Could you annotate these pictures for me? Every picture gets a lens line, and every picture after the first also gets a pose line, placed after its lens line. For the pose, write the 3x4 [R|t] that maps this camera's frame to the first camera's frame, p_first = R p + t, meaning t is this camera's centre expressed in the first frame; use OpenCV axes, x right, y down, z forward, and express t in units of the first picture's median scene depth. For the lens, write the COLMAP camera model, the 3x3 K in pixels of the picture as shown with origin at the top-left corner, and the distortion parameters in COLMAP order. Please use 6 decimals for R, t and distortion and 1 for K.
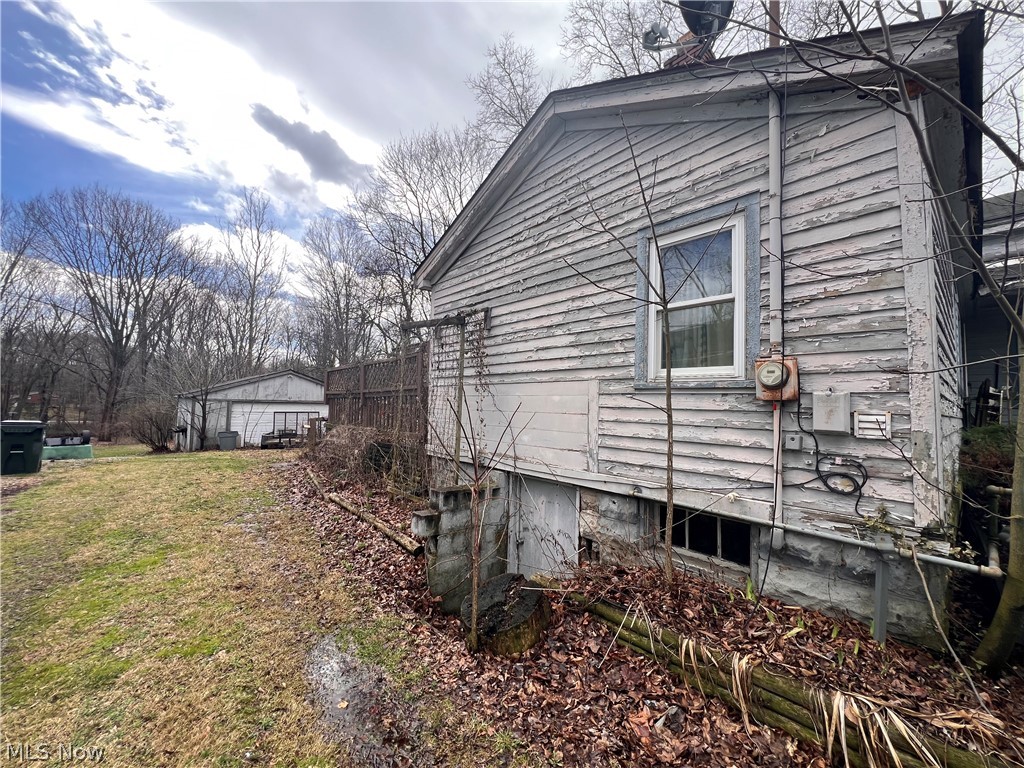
lens RADIAL K [[407.9, 0, 513.3], [0, 407.9, 380.8], [0, 0, 1]] dist [0.001280, 0.000175]
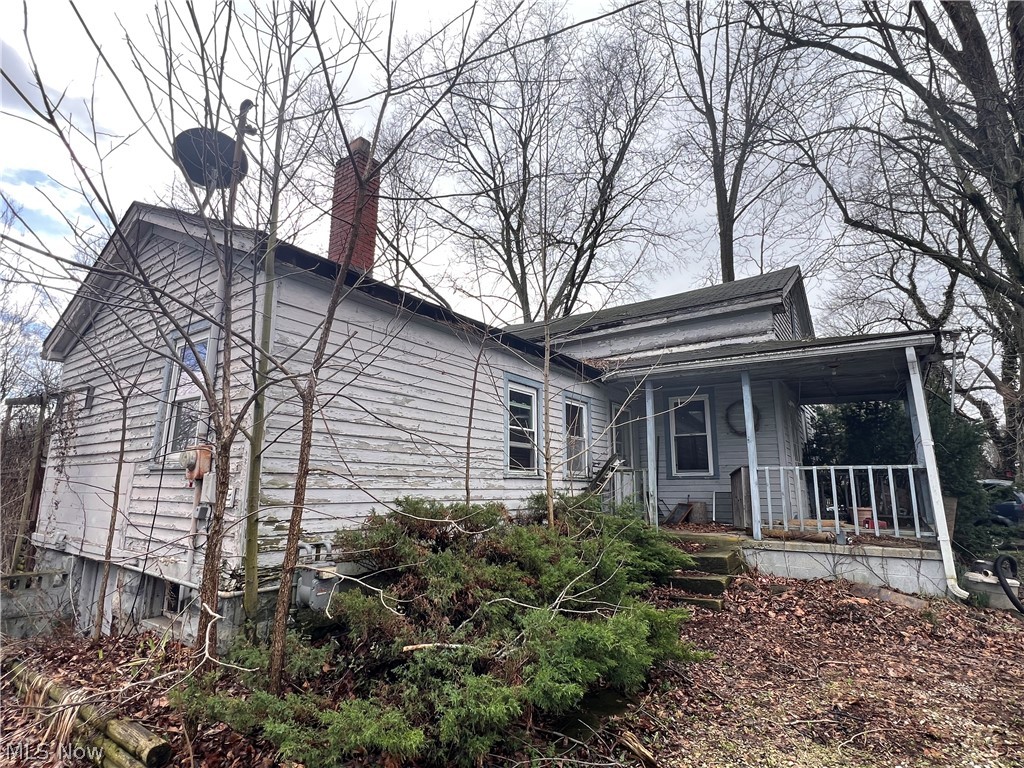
lens RADIAL K [[522.2, 0, 510.3], [0, 522.2, 380.3], [0, 0, 1]] dist [0.000536, 0.002383]
pose [[0.974985, 0.020069, 0.221364, 0.185622], [0.008906, 0.991588, -0.129124, -0.006213], [-0.222093, 0.127865, 0.966605, -0.129937]]
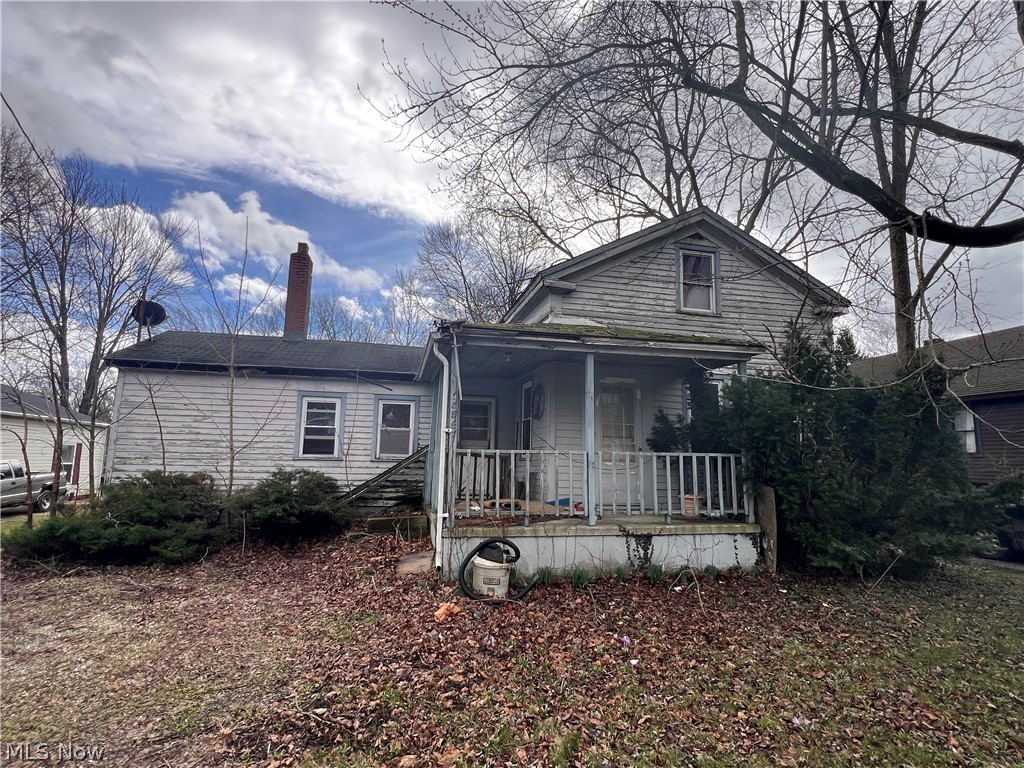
lens RADIAL K [[522.2, 0, 505.8], [0, 522.2, 385.0], [0, 0, 1]] dist [0.000536, 0.002383]
pose [[0.871785, -0.087154, -0.482074, 0.723479], [0.043732, 0.993964, -0.100614, 0.000420], [0.487933, 0.066632, 0.870334, -0.157237]]
